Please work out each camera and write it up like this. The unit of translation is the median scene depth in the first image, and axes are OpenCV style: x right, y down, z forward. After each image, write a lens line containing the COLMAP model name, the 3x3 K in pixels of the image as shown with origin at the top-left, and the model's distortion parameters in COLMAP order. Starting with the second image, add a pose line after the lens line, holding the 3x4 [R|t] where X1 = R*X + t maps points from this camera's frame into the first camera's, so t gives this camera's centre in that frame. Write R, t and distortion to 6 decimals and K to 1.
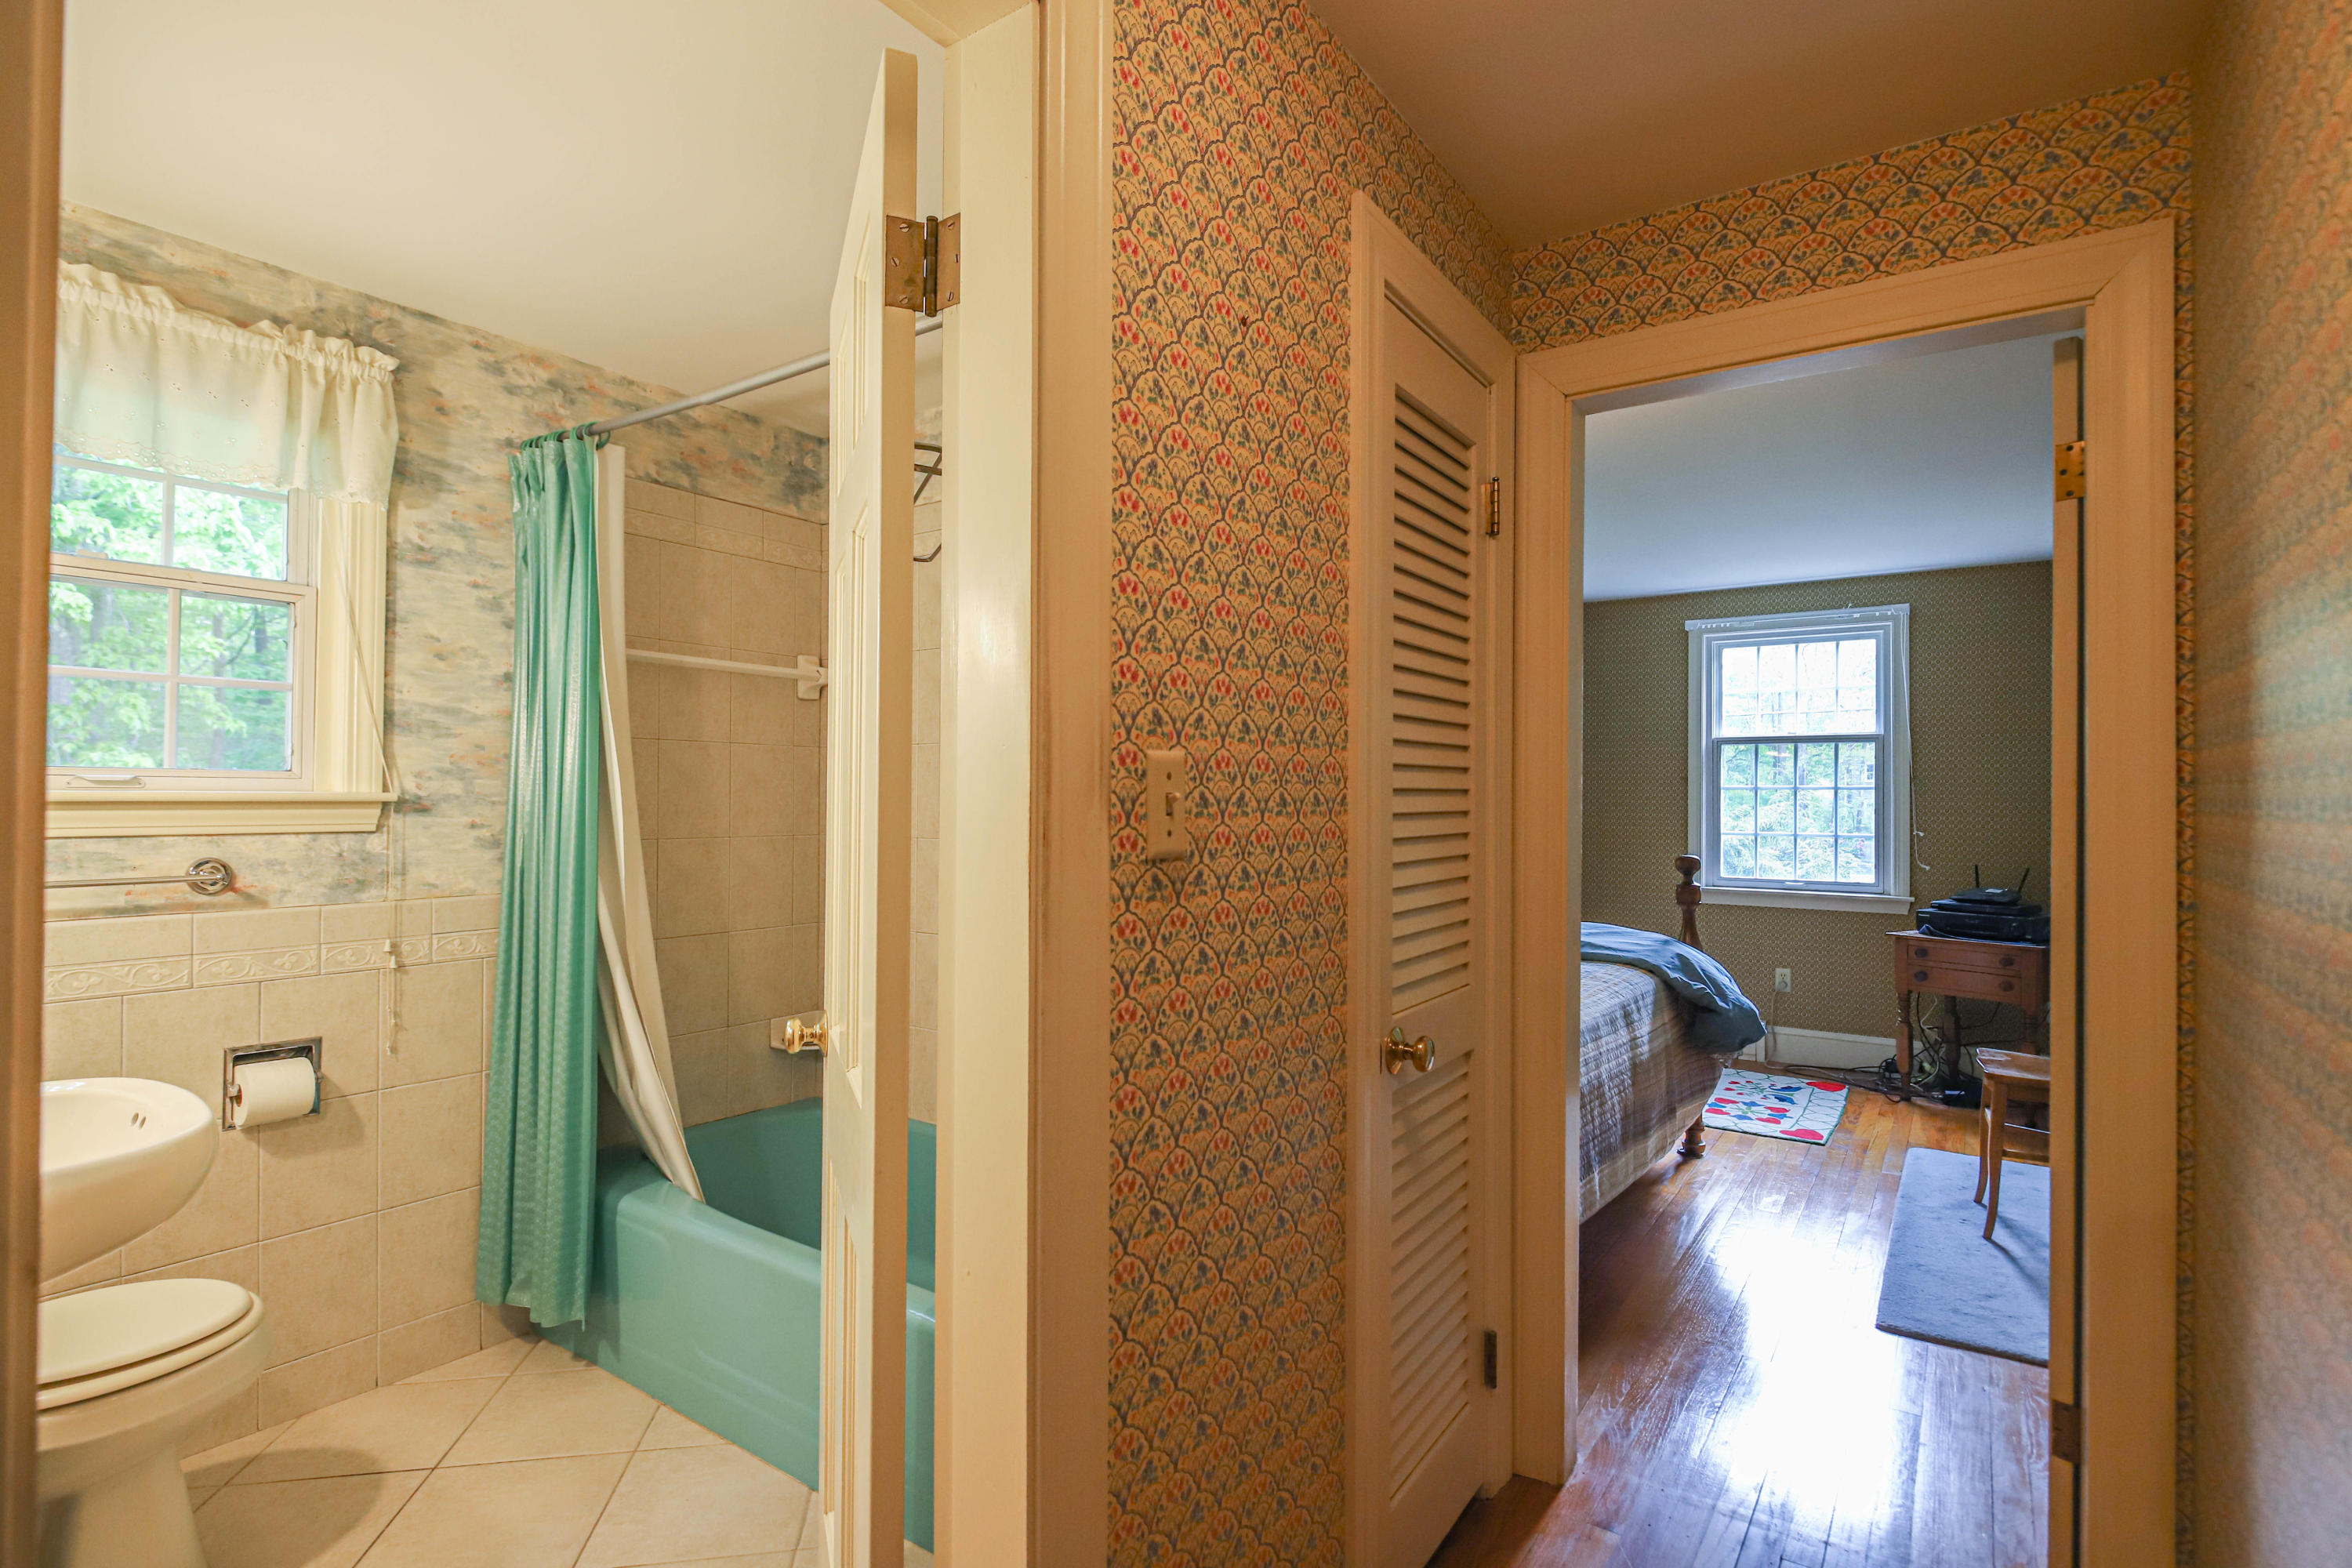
lens RADIAL K [[1138.4, 0, 1170.1], [0, 1138.4, 785.9], [0, 0, 1]] dist [0.001003, -0.000299]
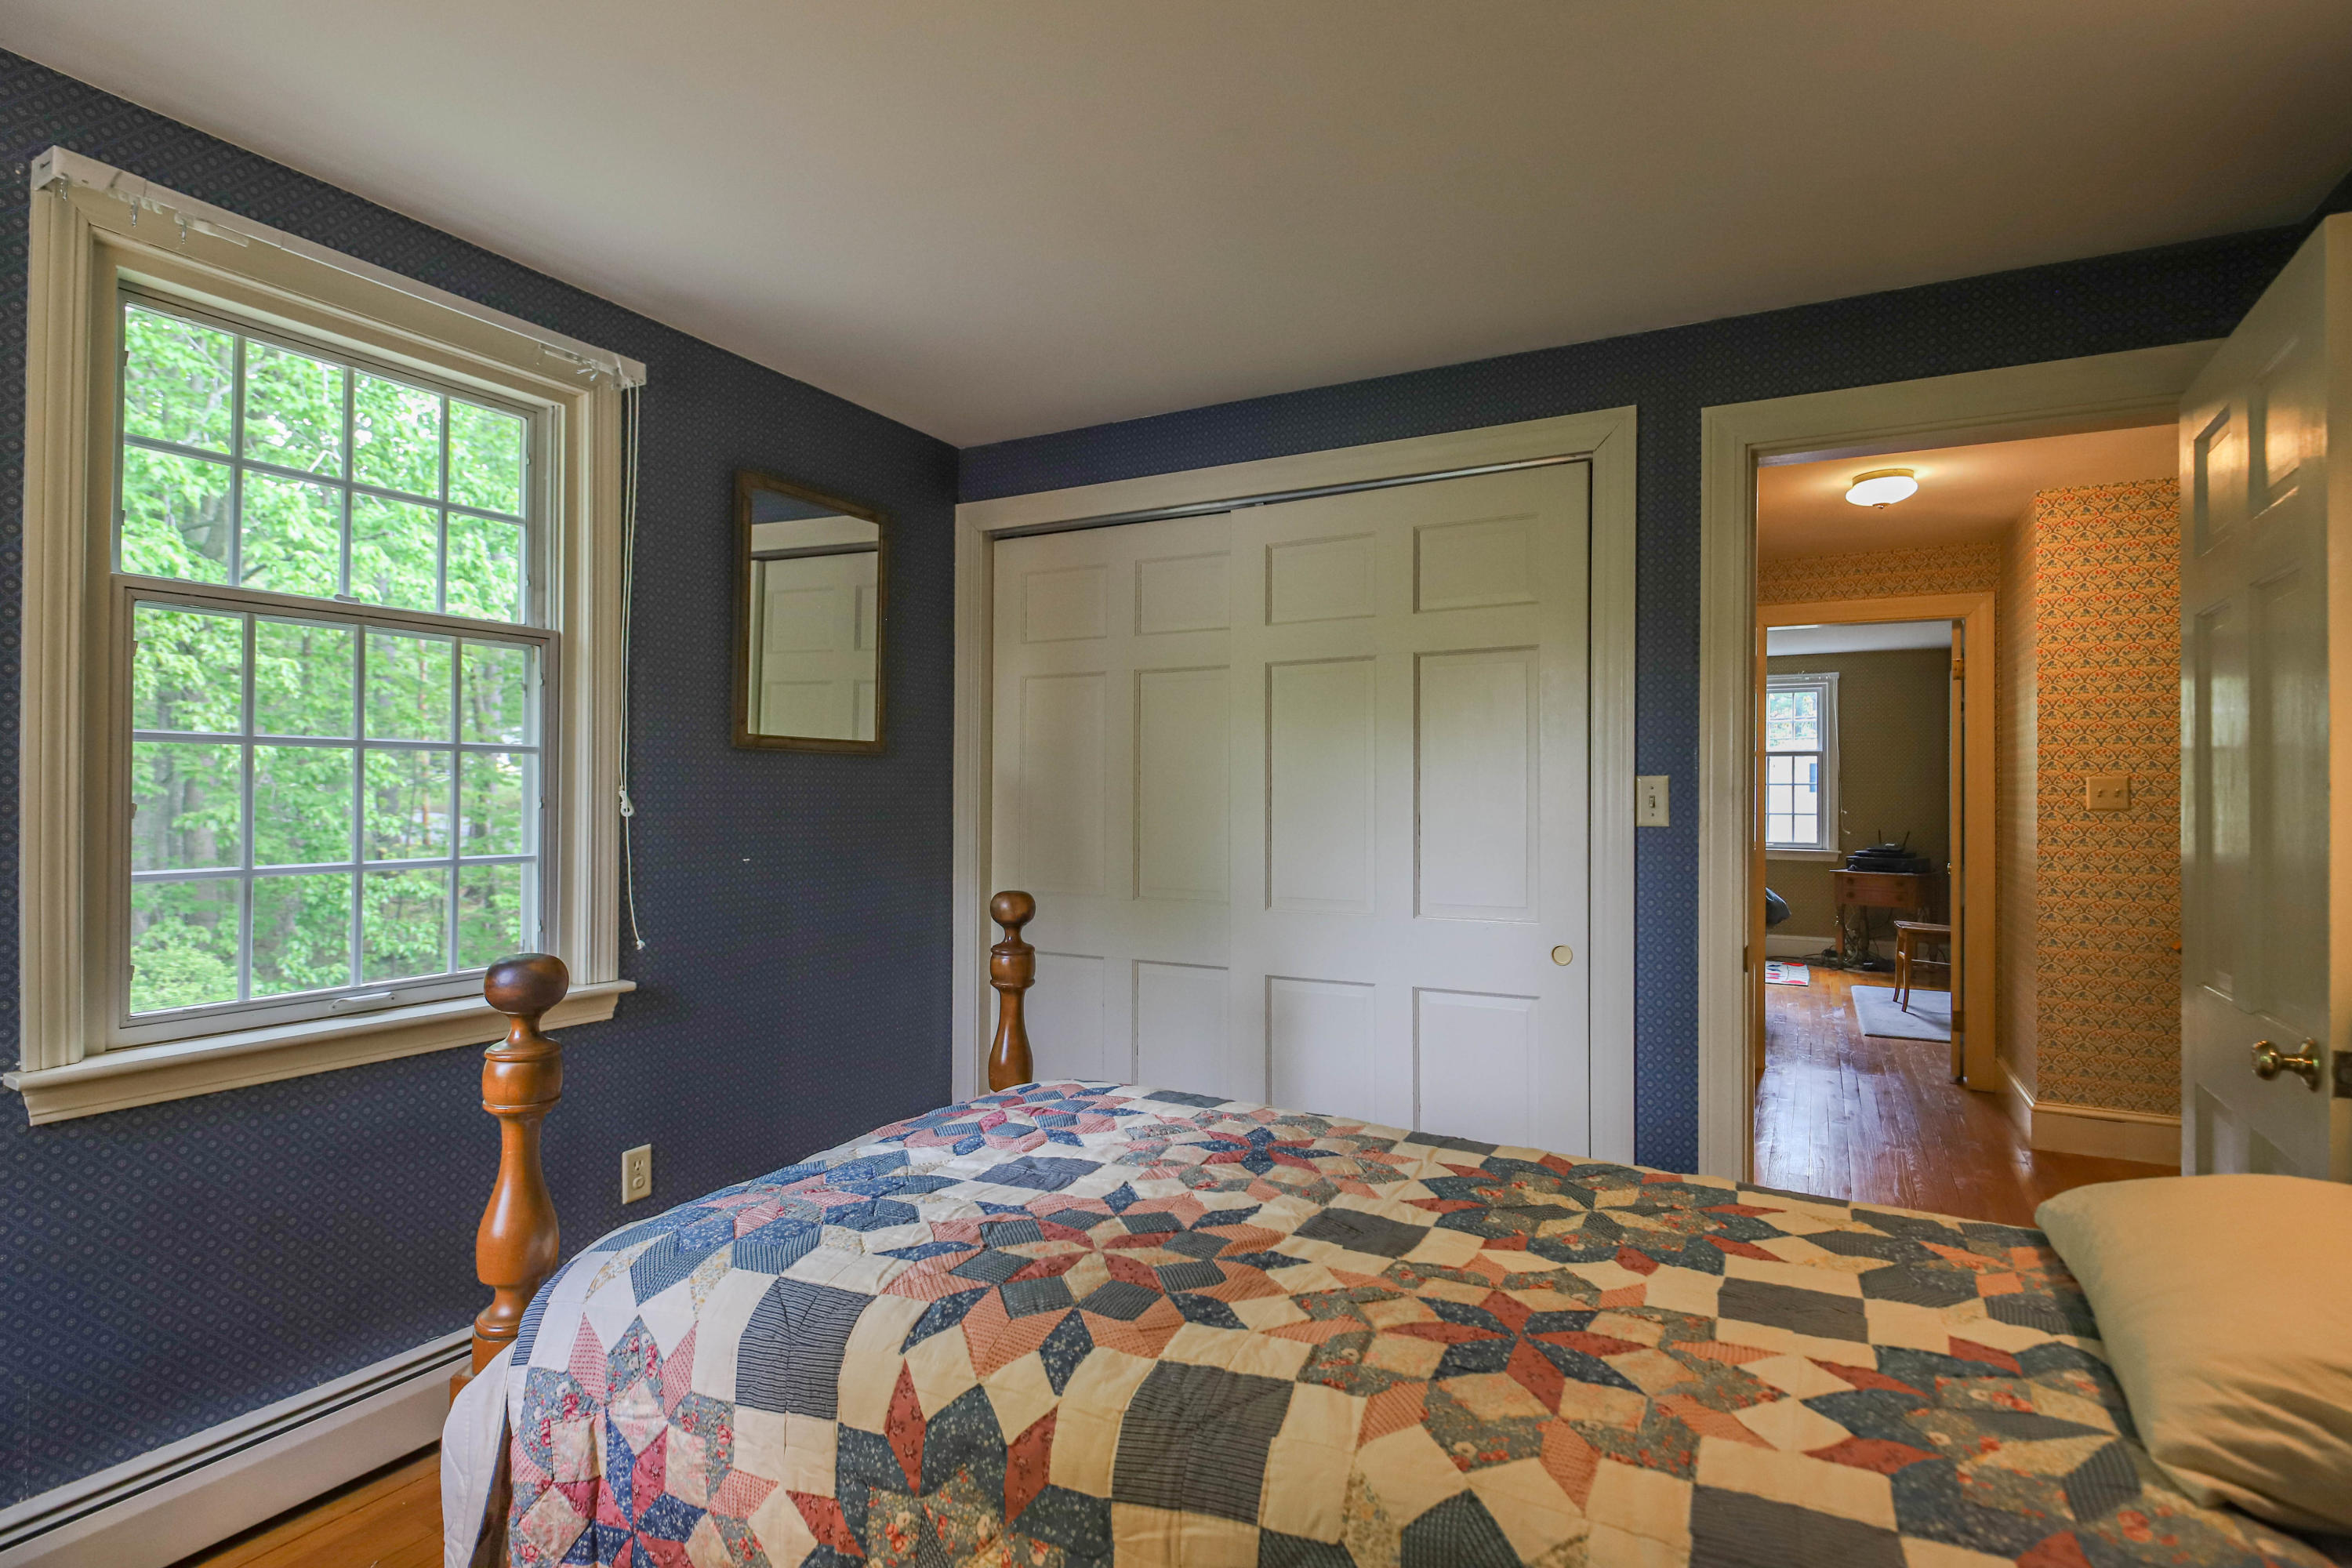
lens RADIAL K [[1138.4, 0, 1185.1], [0, 1138.4, 772.8], [0, 0, 1]] dist [0.001003, -0.000299]
pose [[0.993012, -0.000303, 0.118016, -0.494057], [0.000618, 0.999996, -0.002633, -0.010999], [-0.118015, 0.002687, 0.993008, -0.535081]]
